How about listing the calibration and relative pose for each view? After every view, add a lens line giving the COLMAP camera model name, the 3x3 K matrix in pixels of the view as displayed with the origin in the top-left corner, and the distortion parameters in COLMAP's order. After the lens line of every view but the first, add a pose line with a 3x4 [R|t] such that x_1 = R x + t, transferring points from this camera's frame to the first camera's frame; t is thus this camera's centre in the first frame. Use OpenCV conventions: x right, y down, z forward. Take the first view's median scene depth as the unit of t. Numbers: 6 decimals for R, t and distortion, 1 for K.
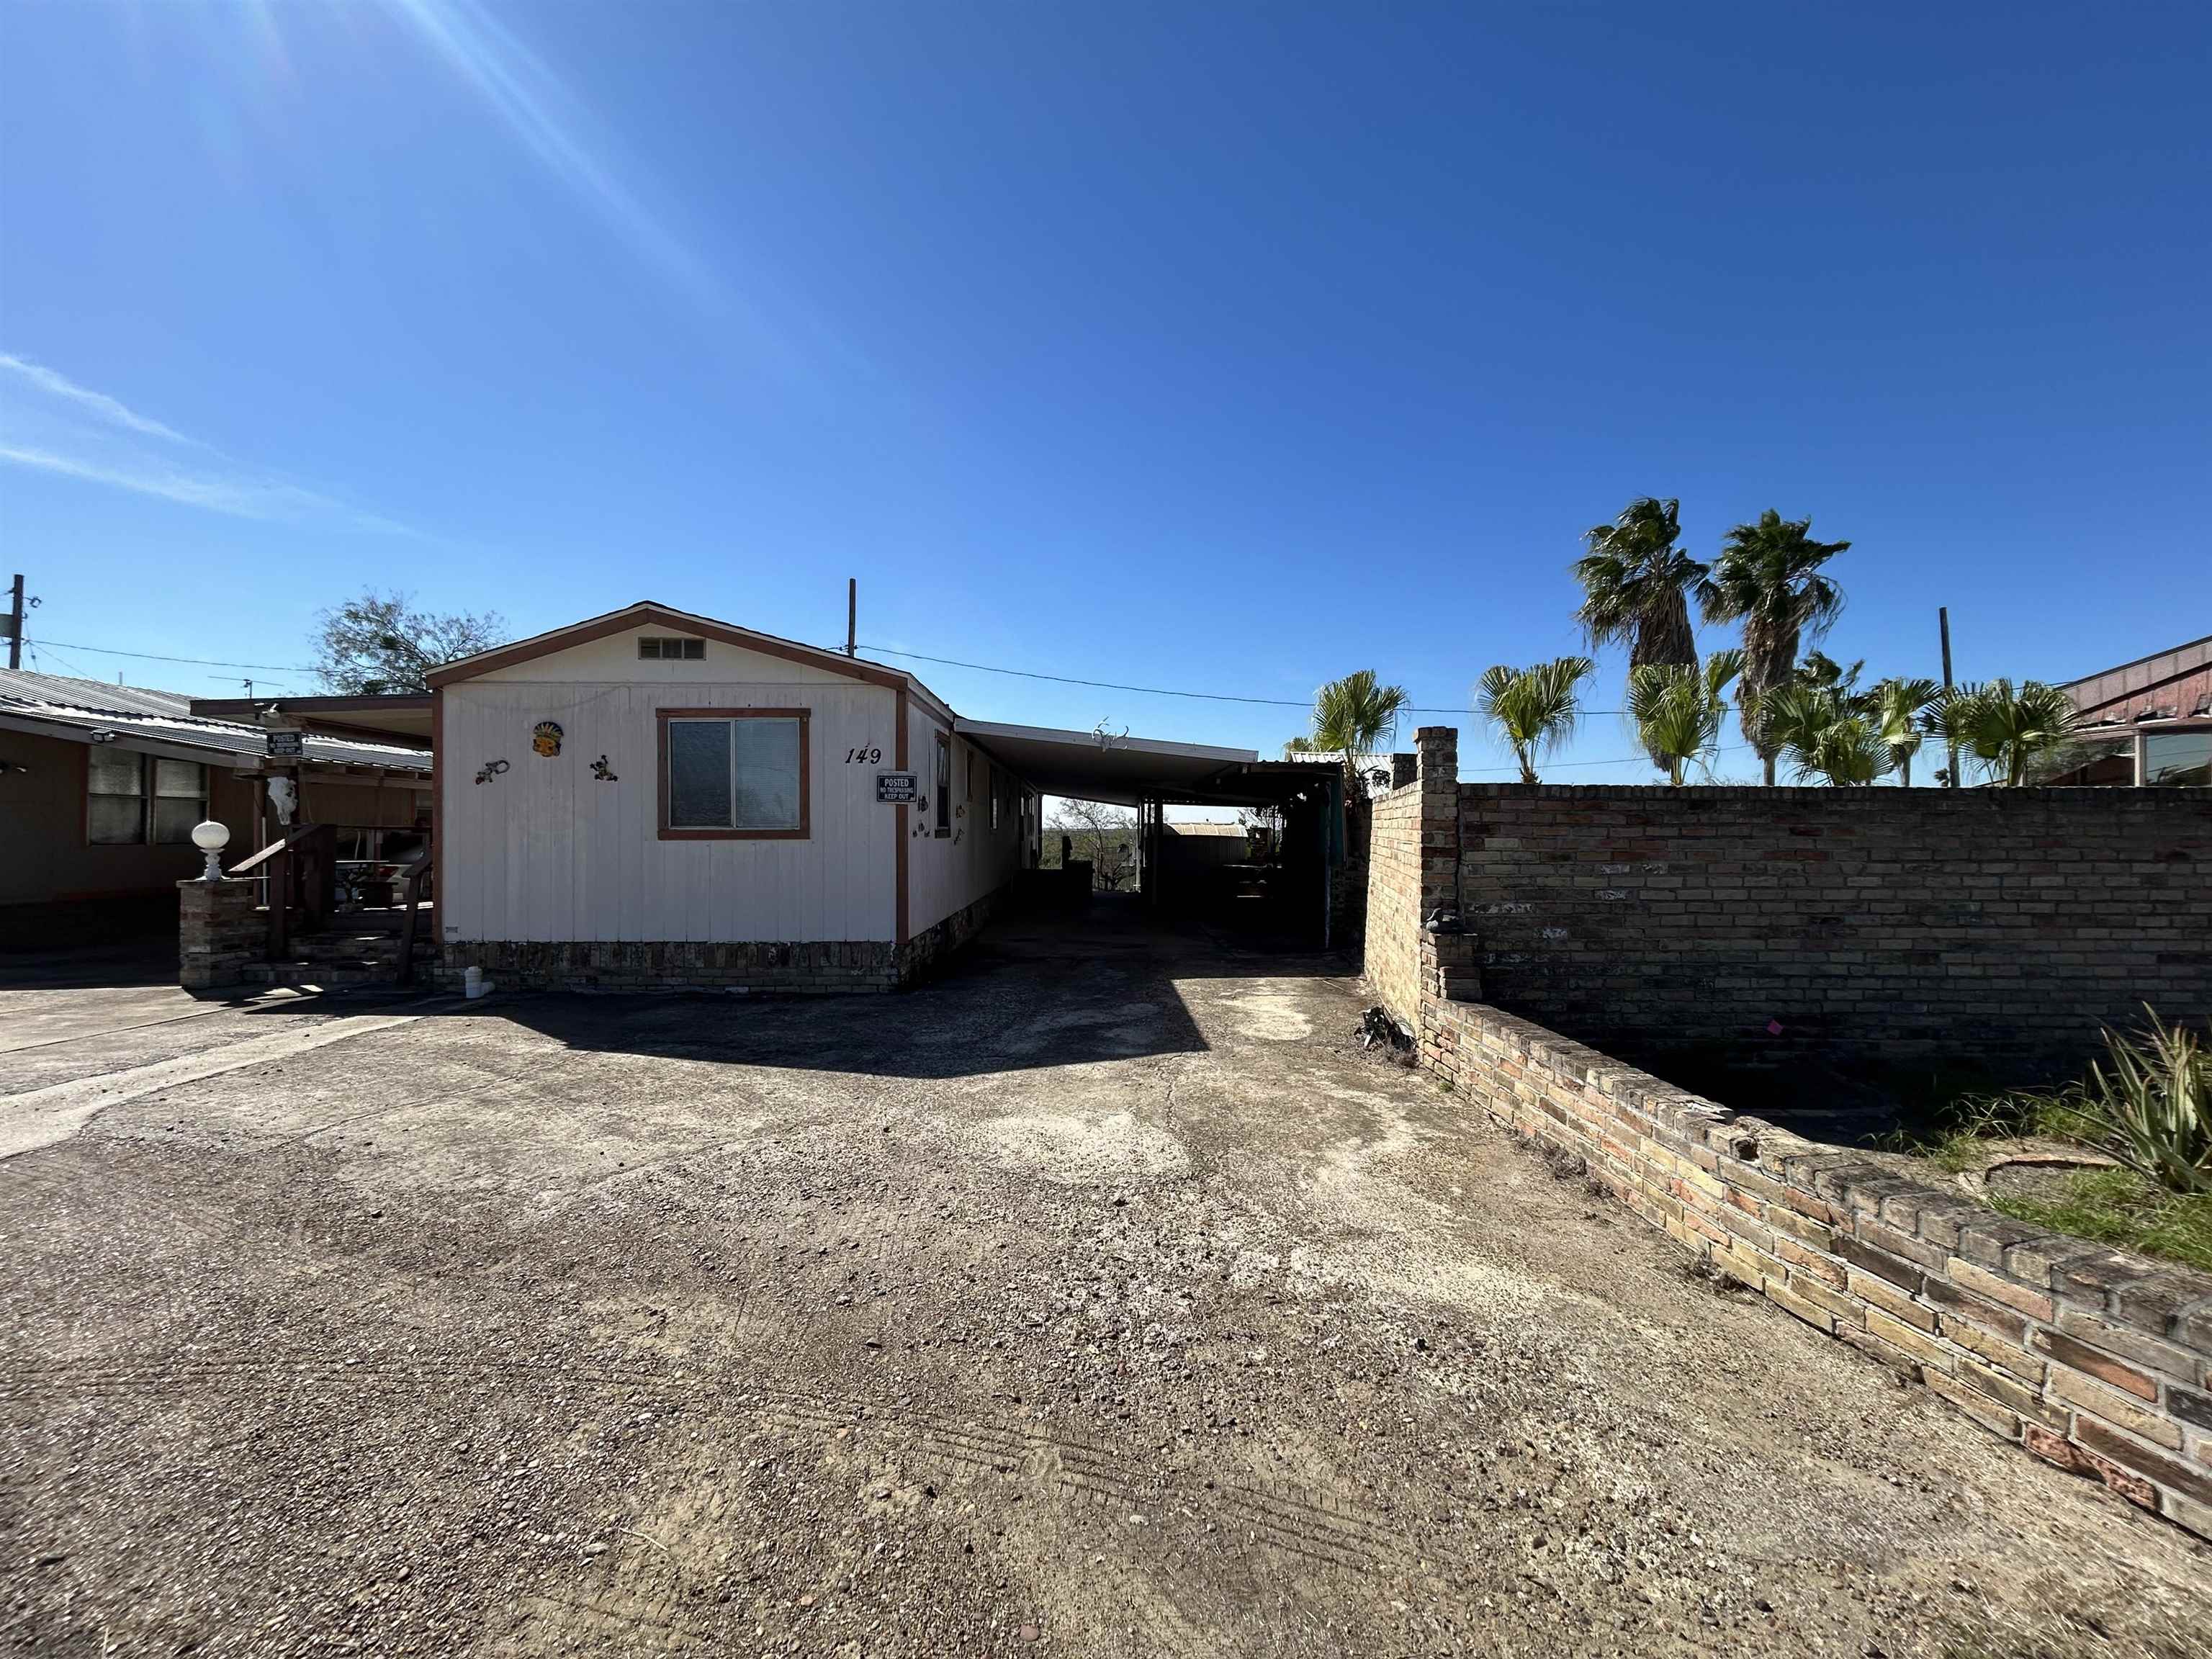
lens RADIAL K [[886.3, 0, 1107.0], [0, 886.3, 833.6], [0, 0, 1]] dist [-0.002702, -0.000128]
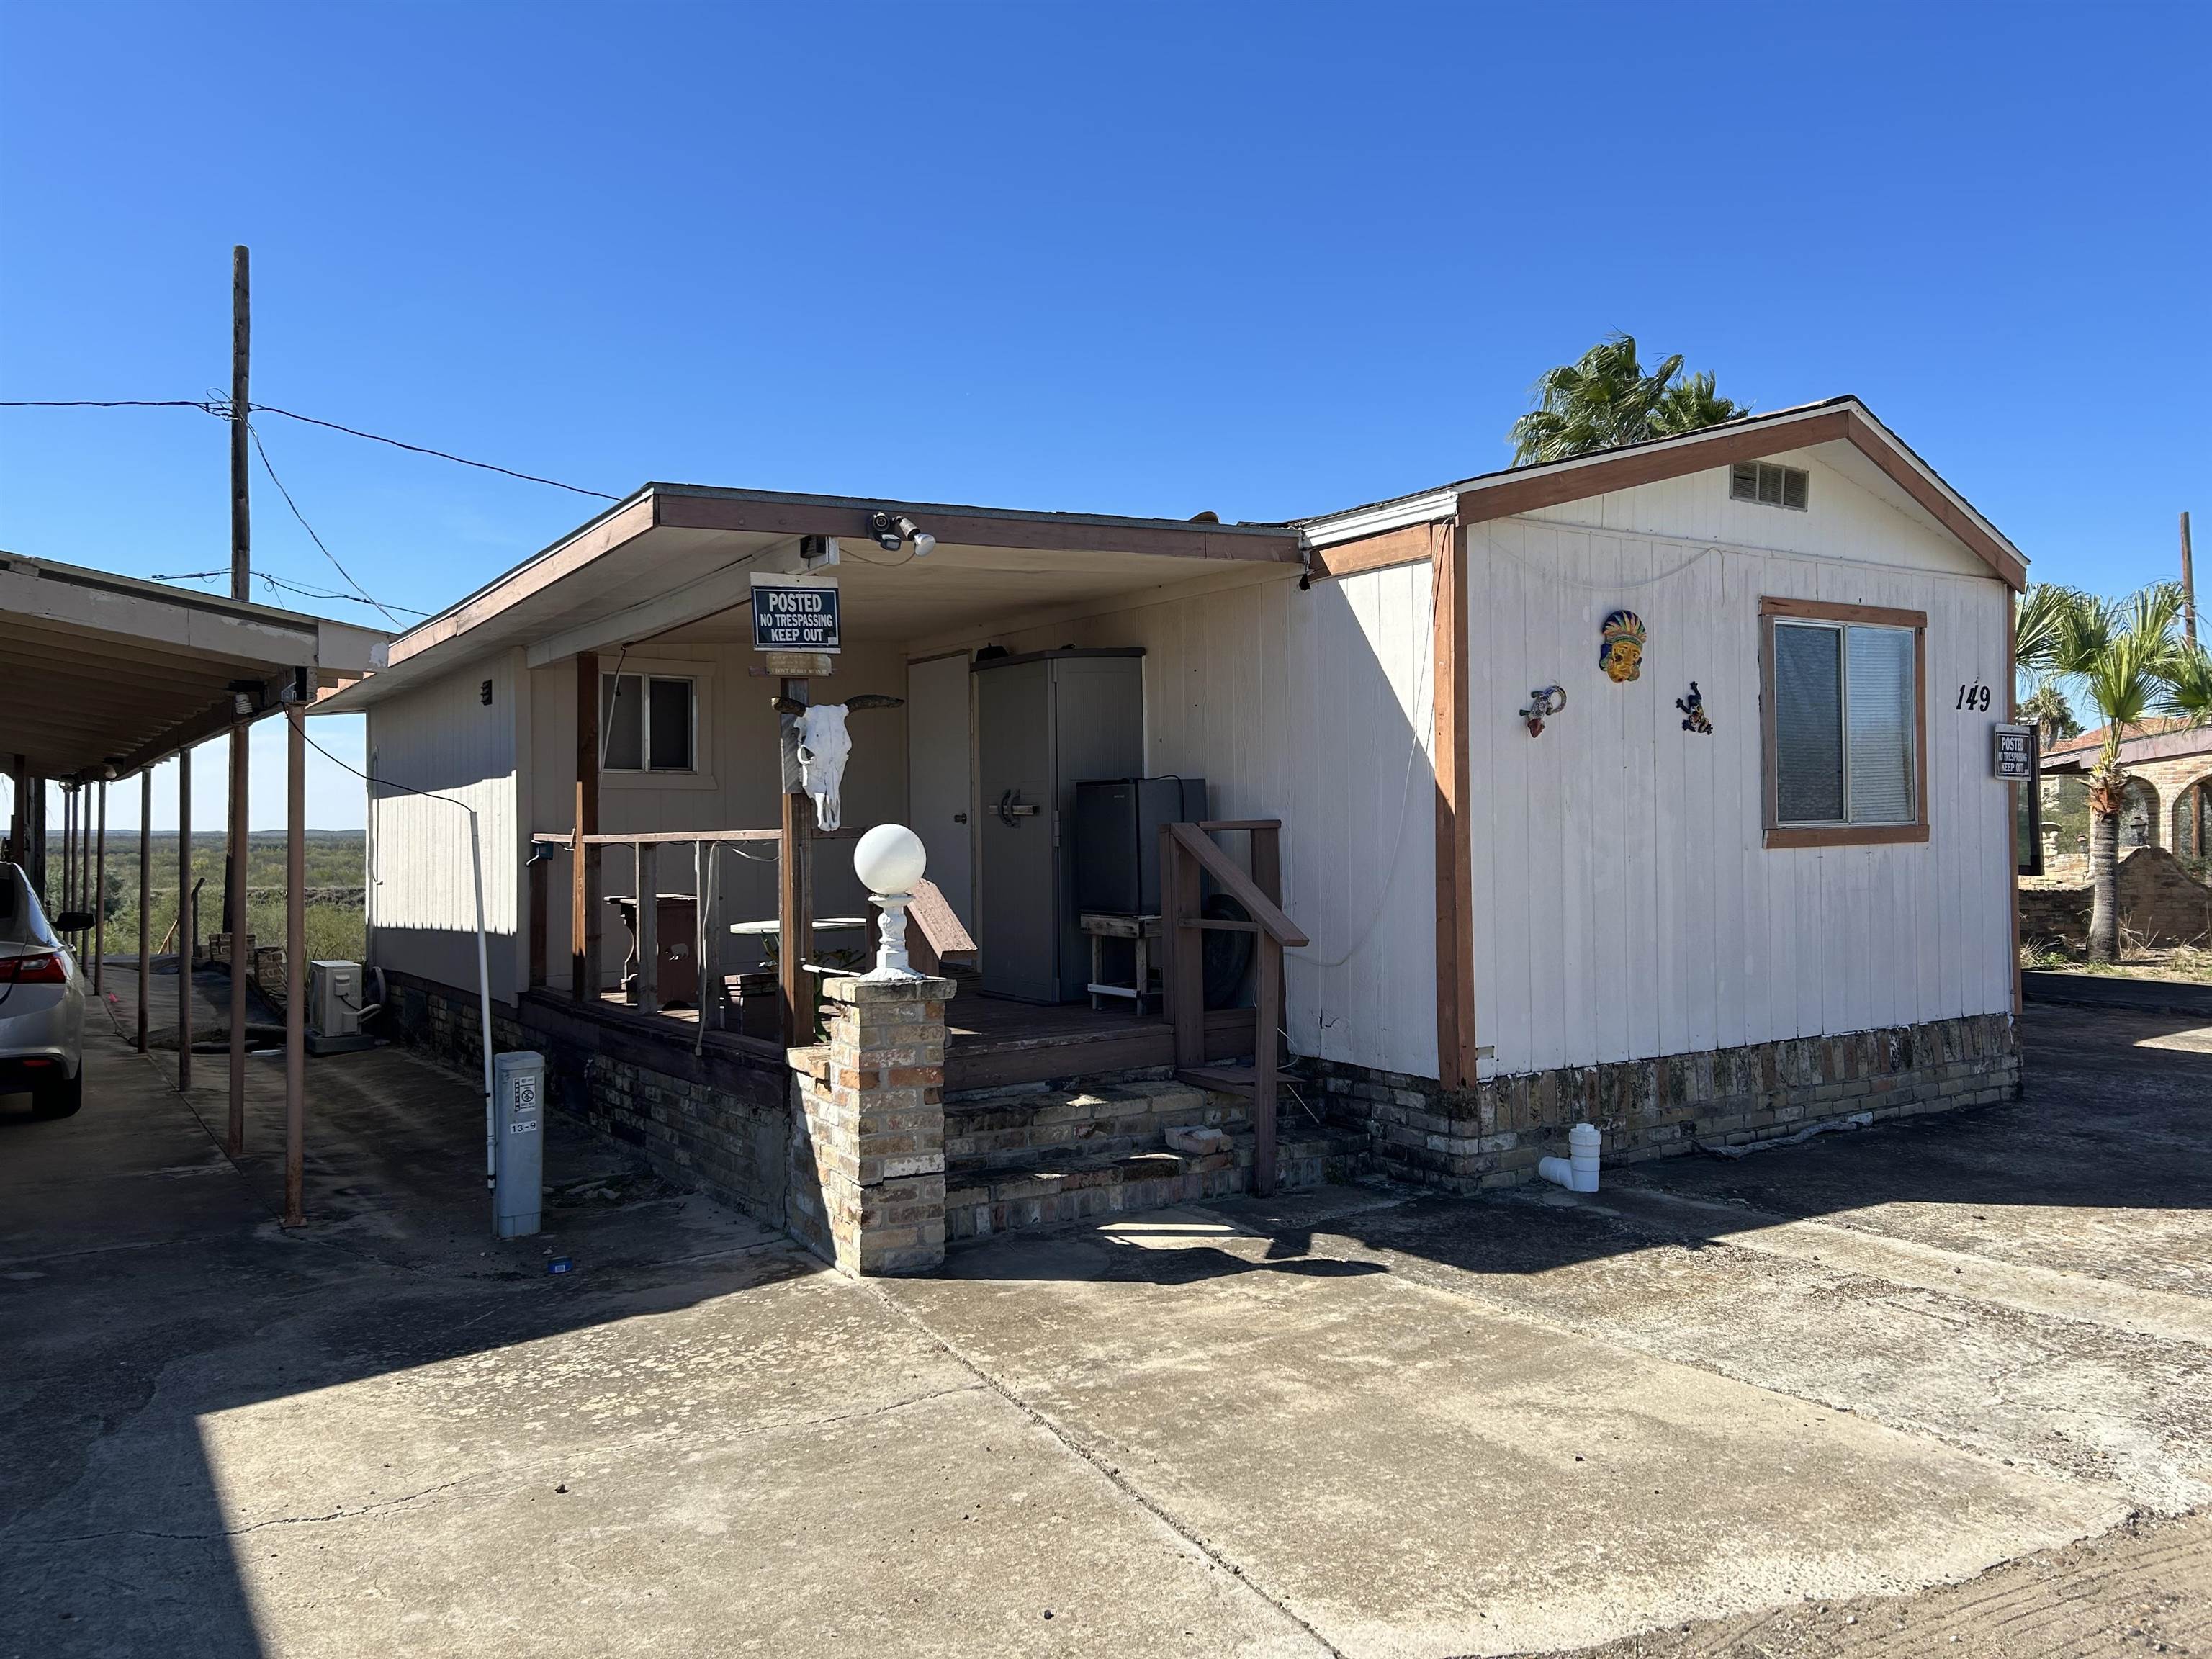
lens RADIAL K [[1677.9, 0, 1107.3], [0, 1677.9, 821.6], [0, 0, 1]] dist [0.007563, 0.003102]
pose [[0.849885, -0.011072, 0.526852, -1.360020], [0.014511, 0.999892, -0.002395, -0.011648], [-0.526769, 0.009681, 0.849954, 0.360987]]
